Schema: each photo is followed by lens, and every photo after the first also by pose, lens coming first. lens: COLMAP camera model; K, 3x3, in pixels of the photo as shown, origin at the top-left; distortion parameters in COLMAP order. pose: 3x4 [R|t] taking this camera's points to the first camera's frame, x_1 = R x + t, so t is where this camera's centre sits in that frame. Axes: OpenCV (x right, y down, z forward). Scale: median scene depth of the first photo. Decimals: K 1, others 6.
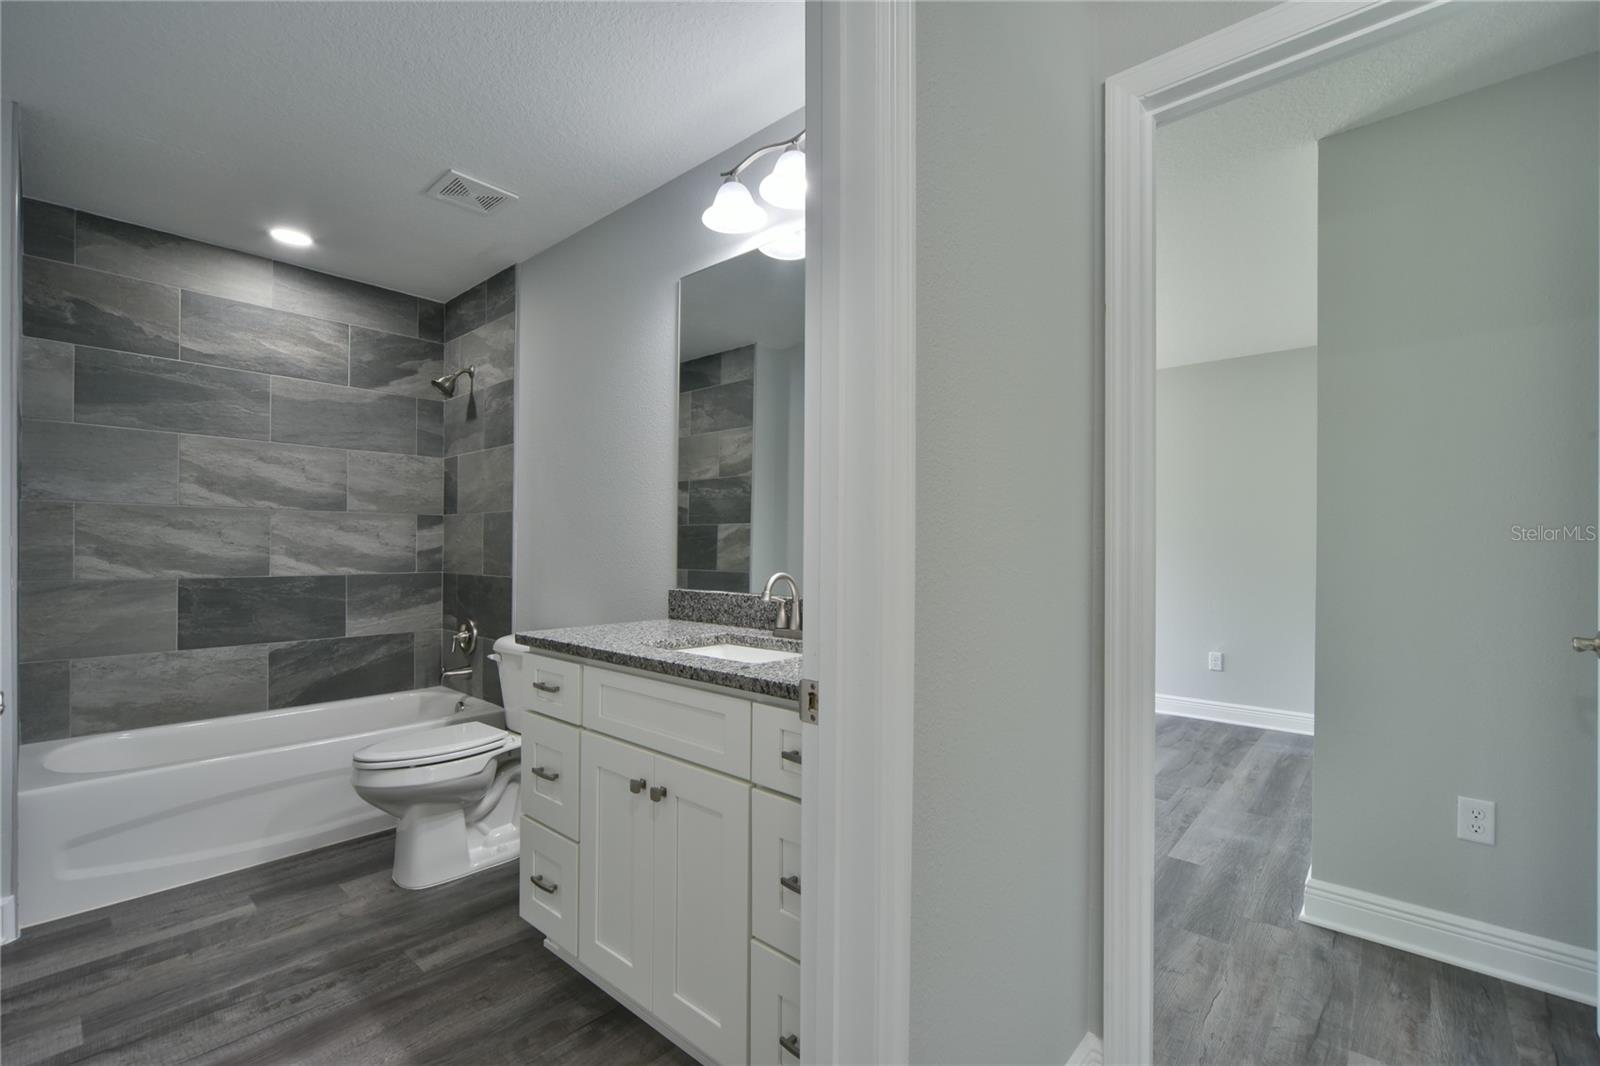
lens RADIAL K [[694.9, 0, 802.3], [0, 694.9, 542.6], [0, 0, 1]] dist [-0.000215, -0.000015]
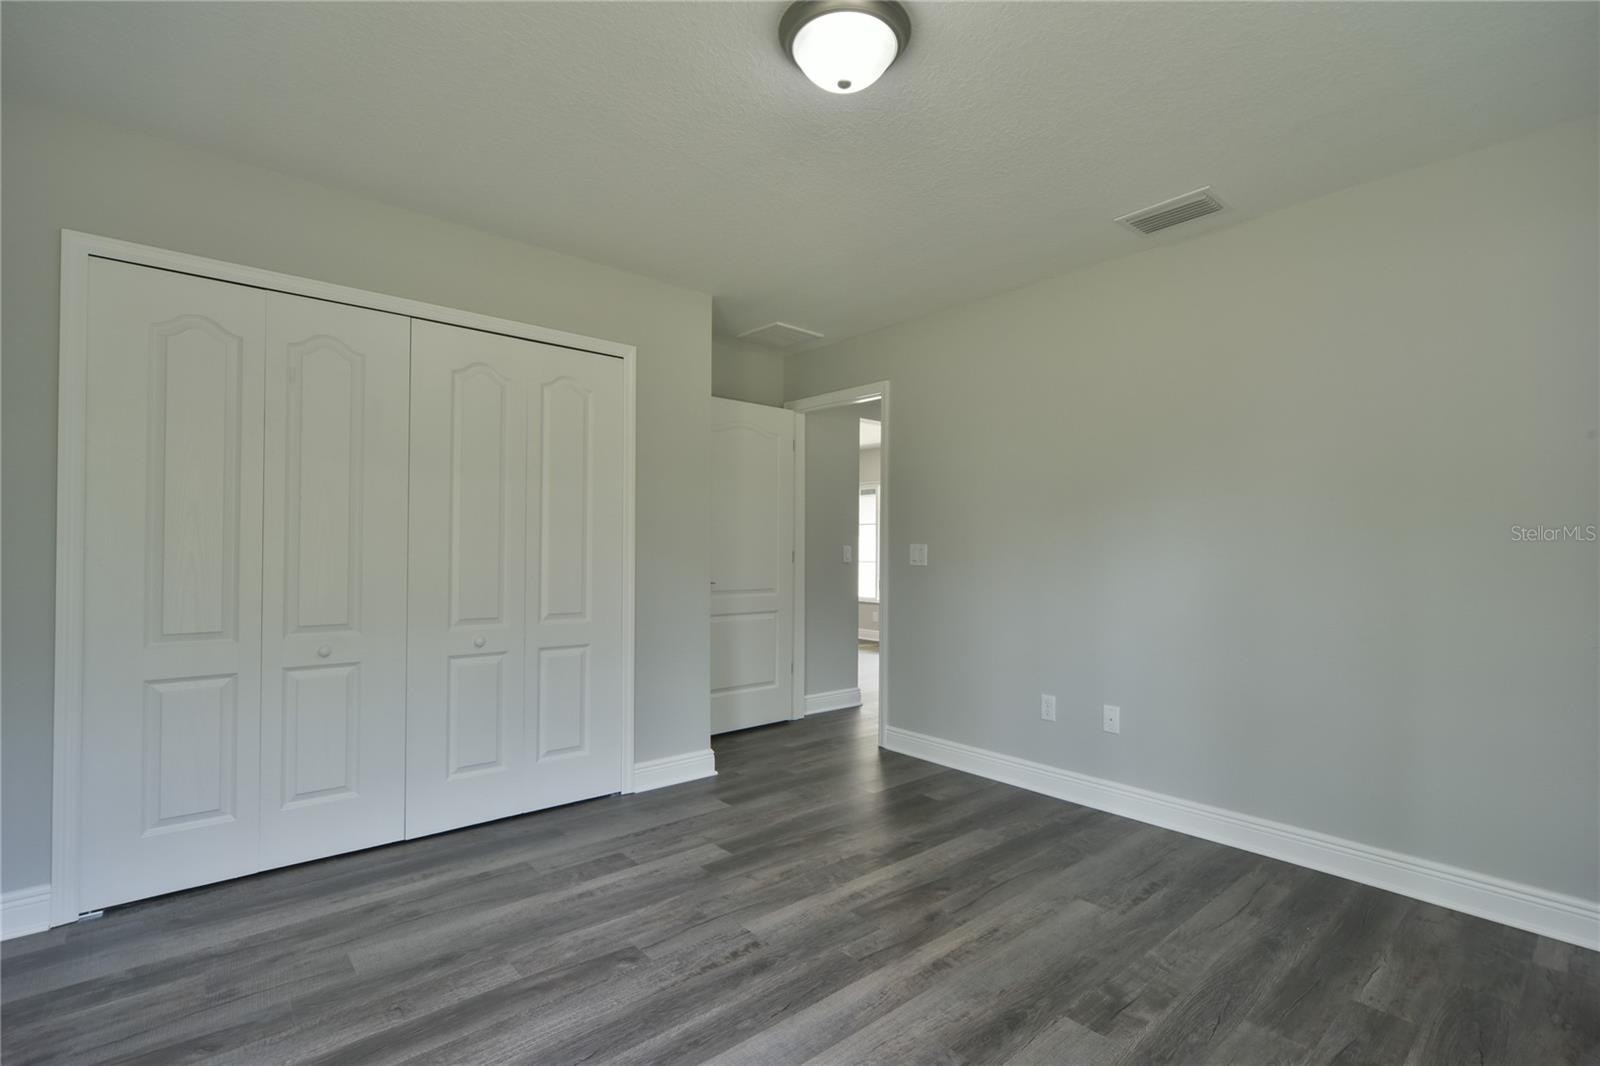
lens RADIAL K [[740.8, 0, 797.6], [0, 740.8, 540.4], [0, 0, 1]] dist [0.000093, 0.000206]
pose [[-0.990661, -0.010182, 0.135965, 0.175720], [-0.012978, 0.999722, -0.019693, 0.016936], [-0.135726, -0.021274, -0.990518, 1.578738]]
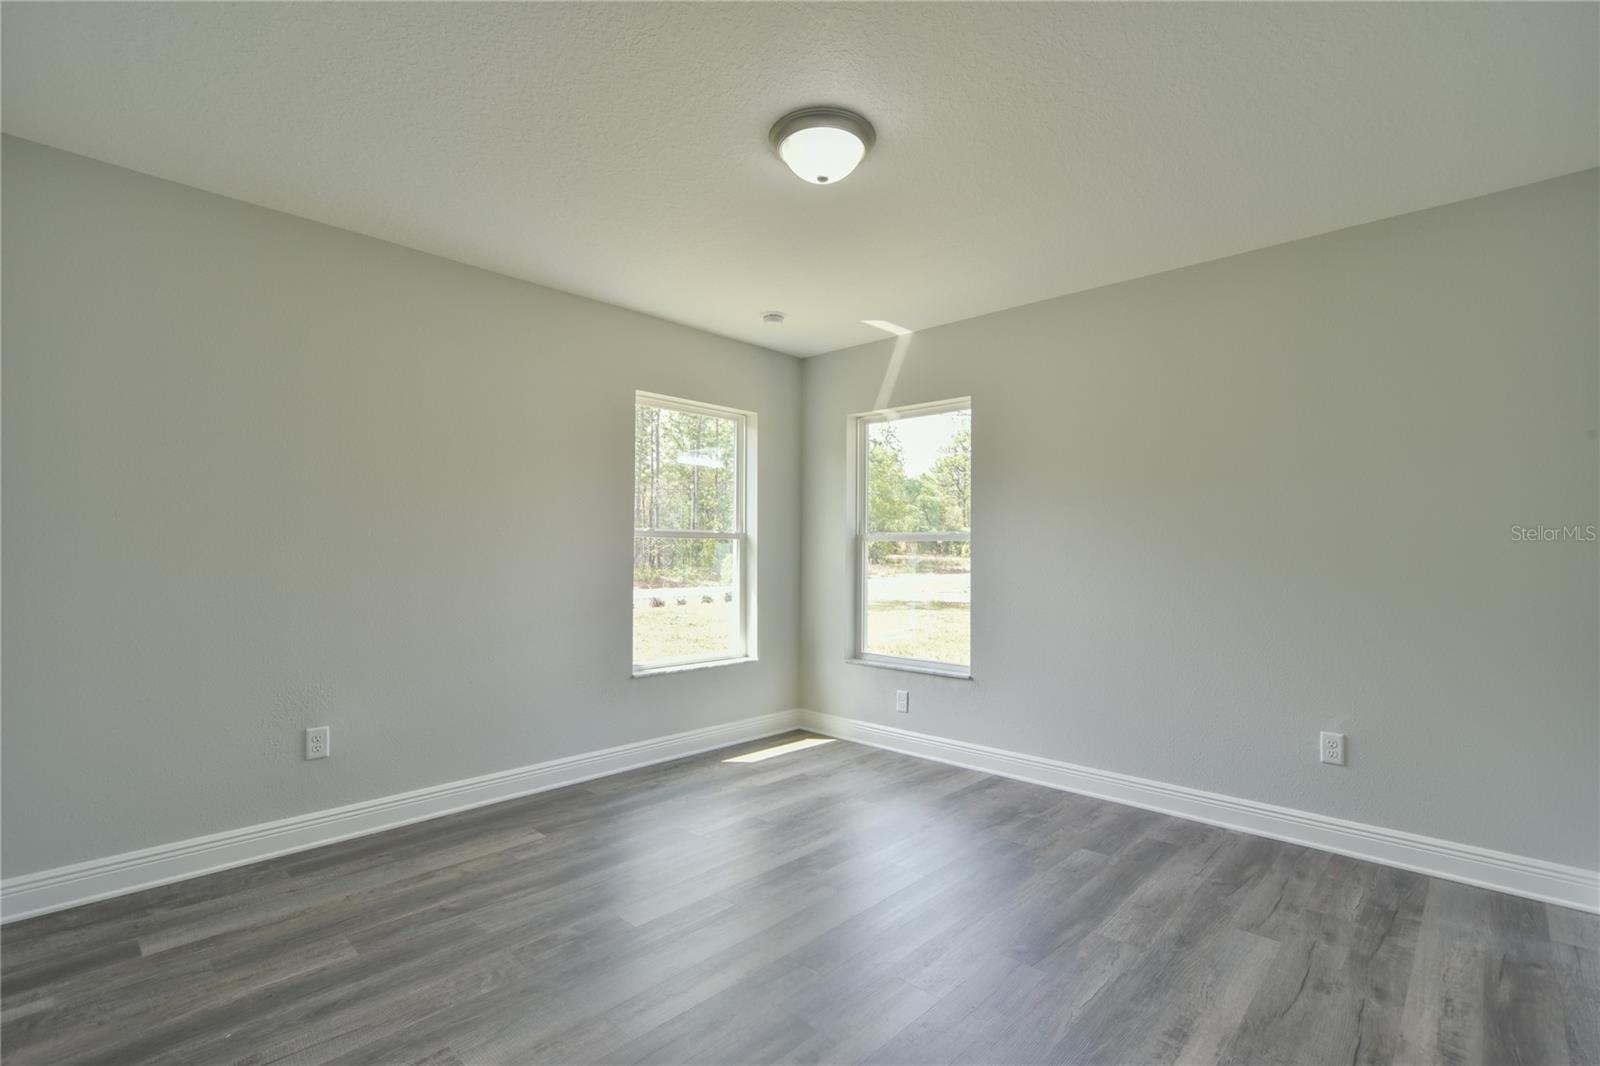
lens RADIAL K [[740.8, 0, 798.0], [0, 740.8, 535.7], [0, 0, 1]] dist [0.000093, 0.000206]
pose [[0.999270, 0.001493, -0.038170, 0.220020], [-0.001964, 0.999922, -0.012322, 0.004479], [0.038149, 0.012388, 0.999195, 0.460516]]
